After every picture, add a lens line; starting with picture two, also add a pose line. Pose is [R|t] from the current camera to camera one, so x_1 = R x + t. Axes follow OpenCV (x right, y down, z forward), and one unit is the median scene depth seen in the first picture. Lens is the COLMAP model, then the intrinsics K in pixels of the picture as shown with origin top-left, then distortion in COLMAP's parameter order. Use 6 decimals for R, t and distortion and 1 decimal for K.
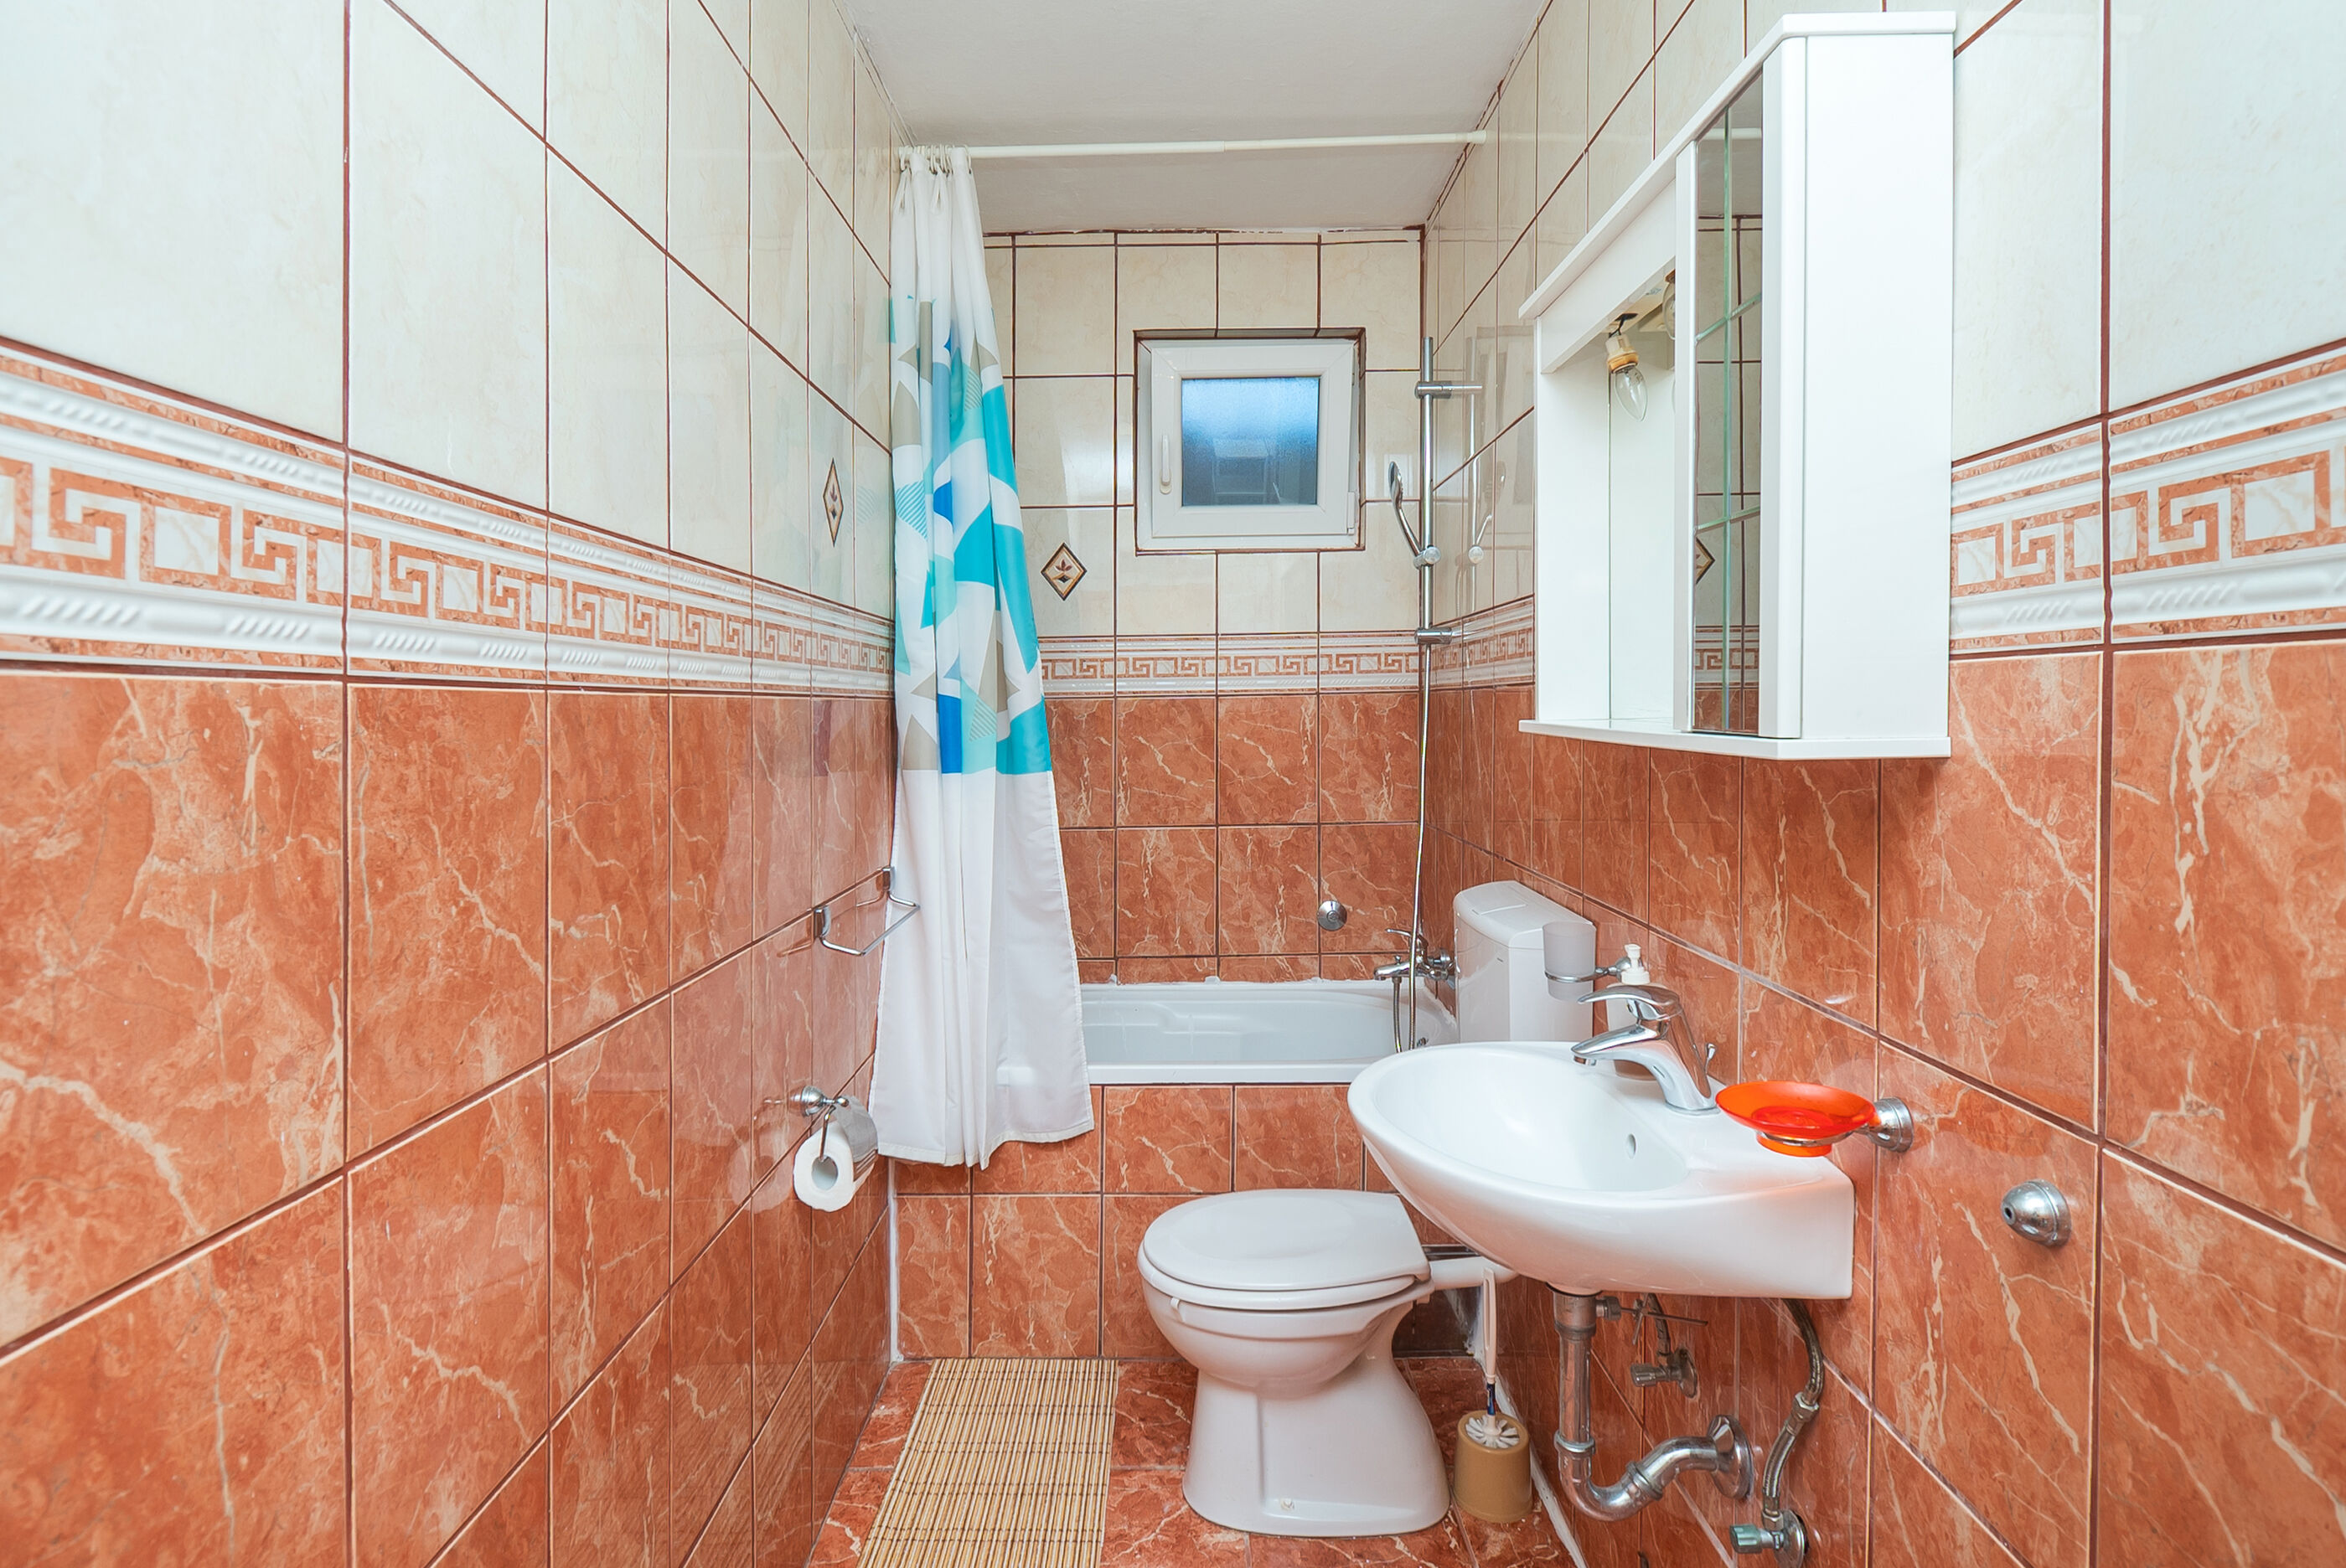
lens RADIAL K [[1181.0, 0, 1165.0], [0, 1181.0, 698.4], [0, 0, 1]] dist [-0.001891, -0.002719]
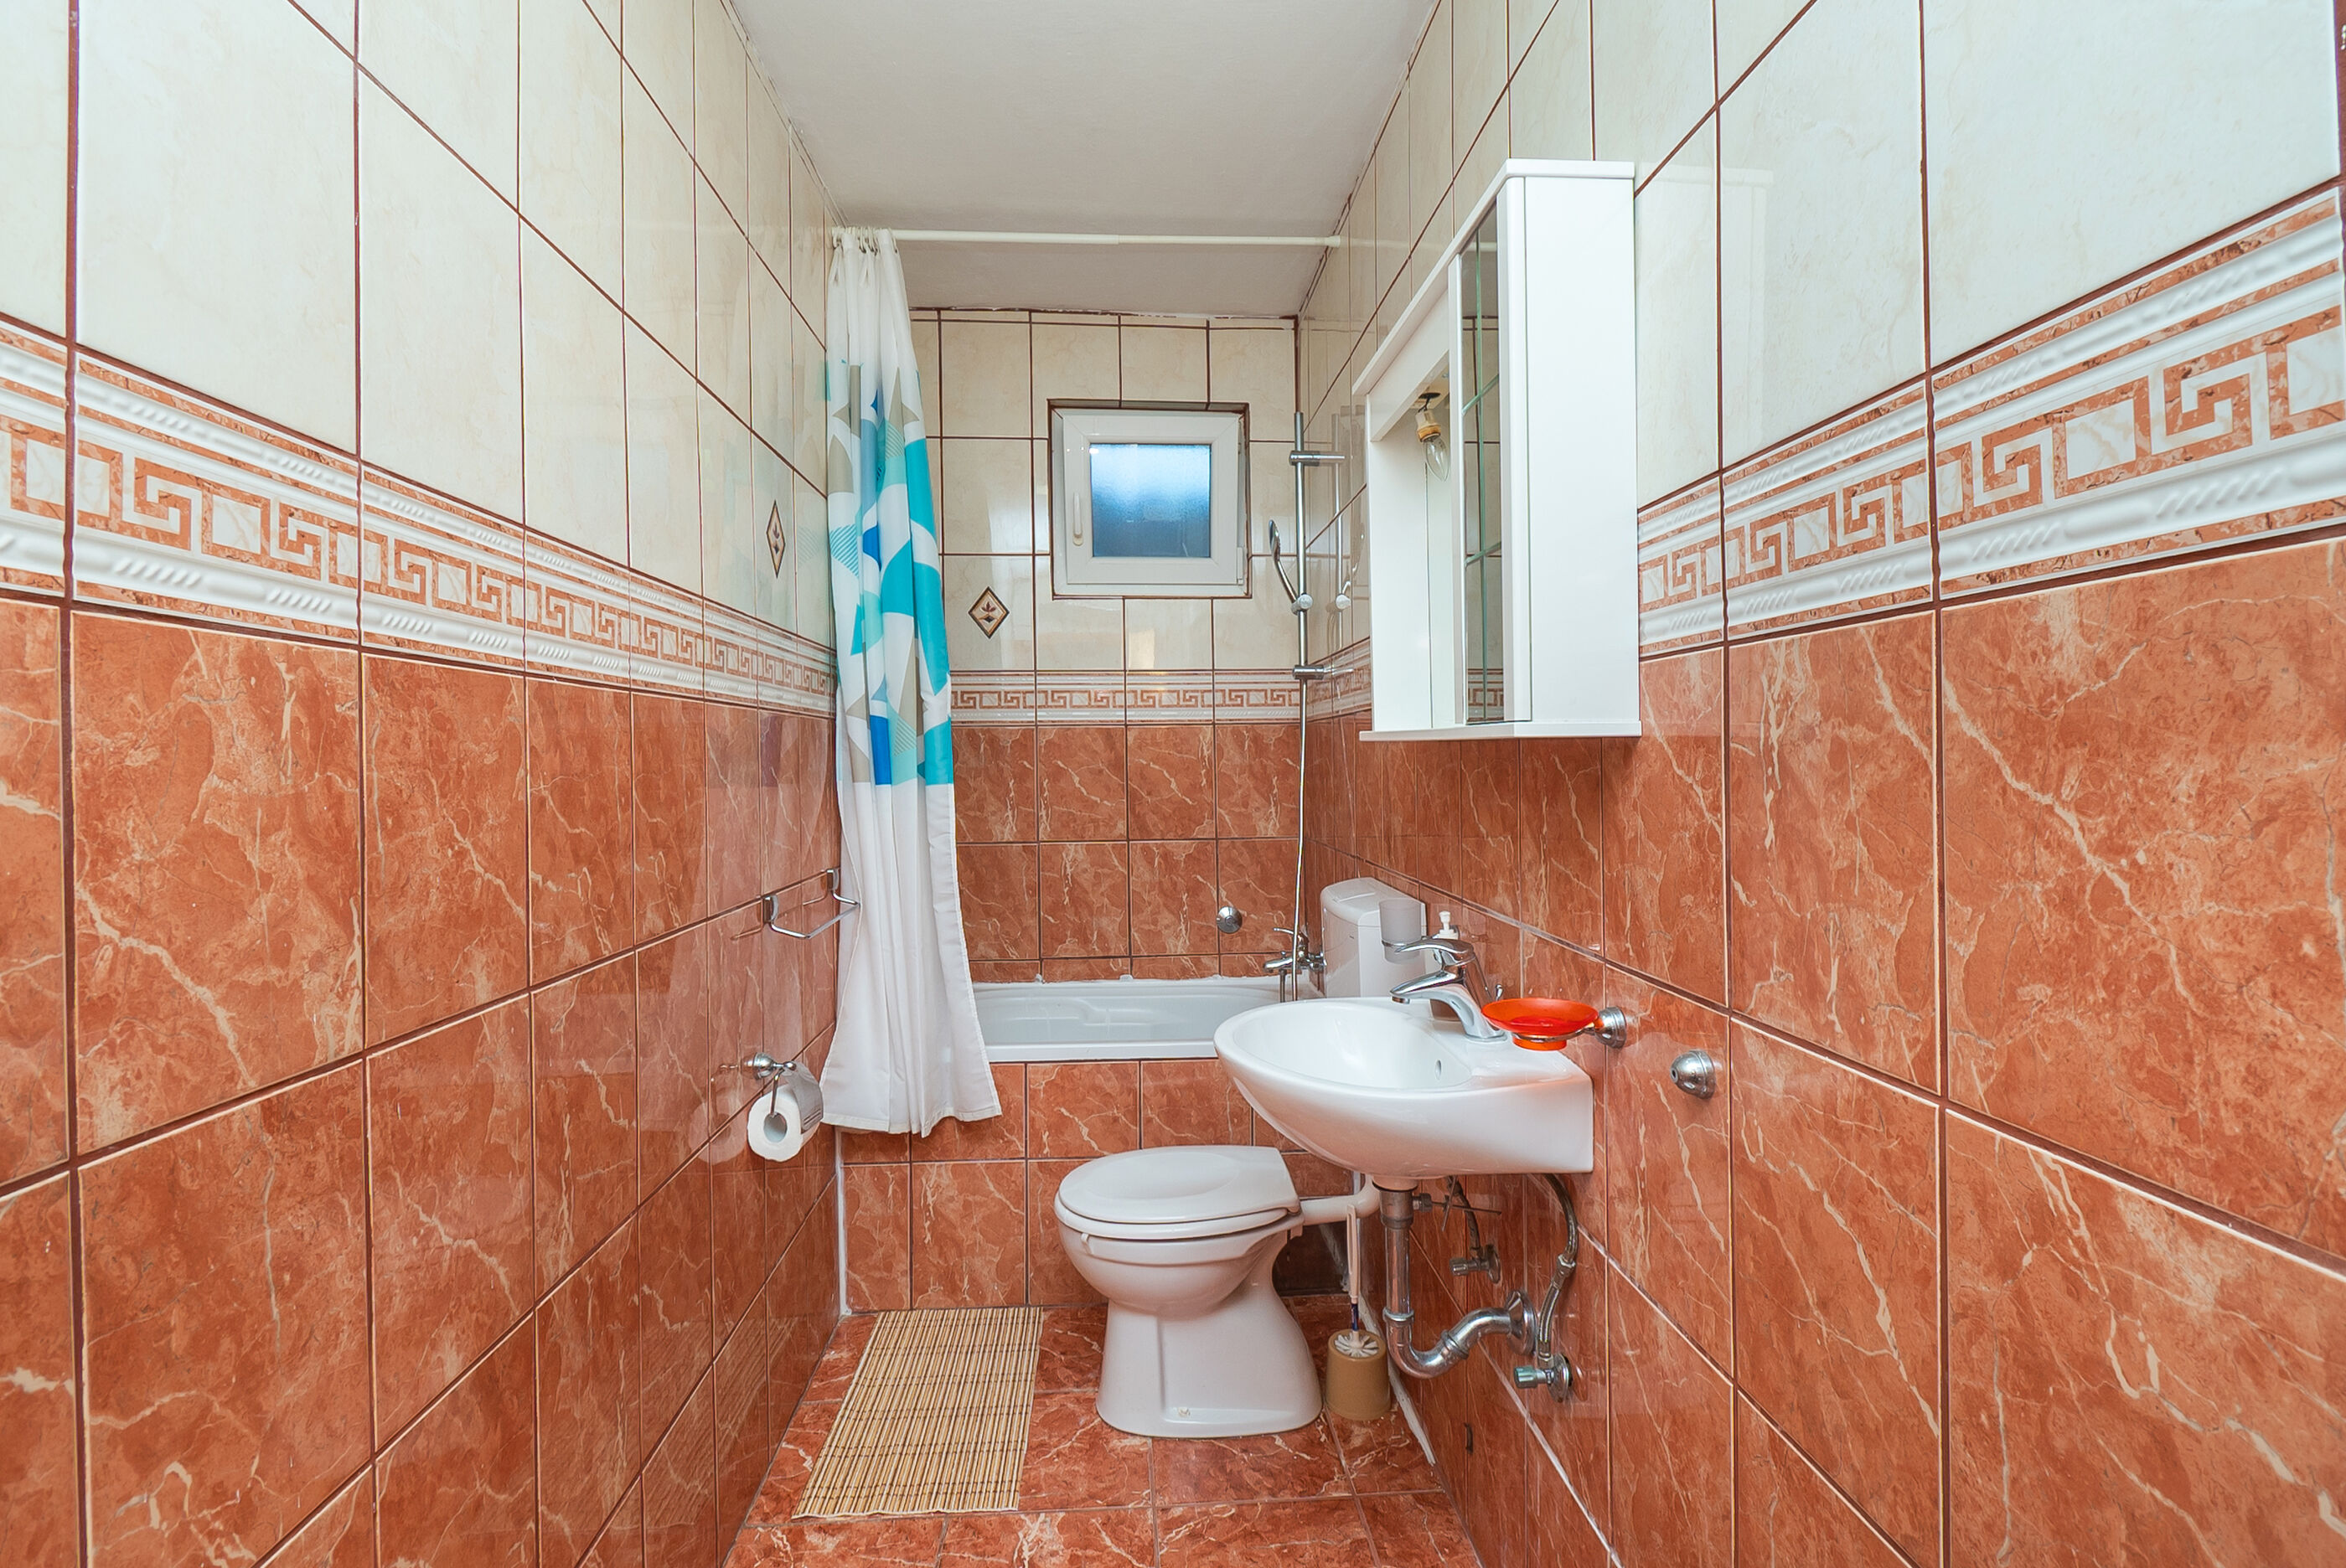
lens RADIAL K [[1077.5, 0, 1195.5], [0, 1077.5, 787.8], [0, 0, 1]] dist [0.003377, -0.006236]
pose [[0.996121, 0.000490, 0.087996, 0.042800], [-0.003629, 0.999363, 0.035514, 0.046572], [-0.087923, -0.035696, 0.995488, -0.112690]]
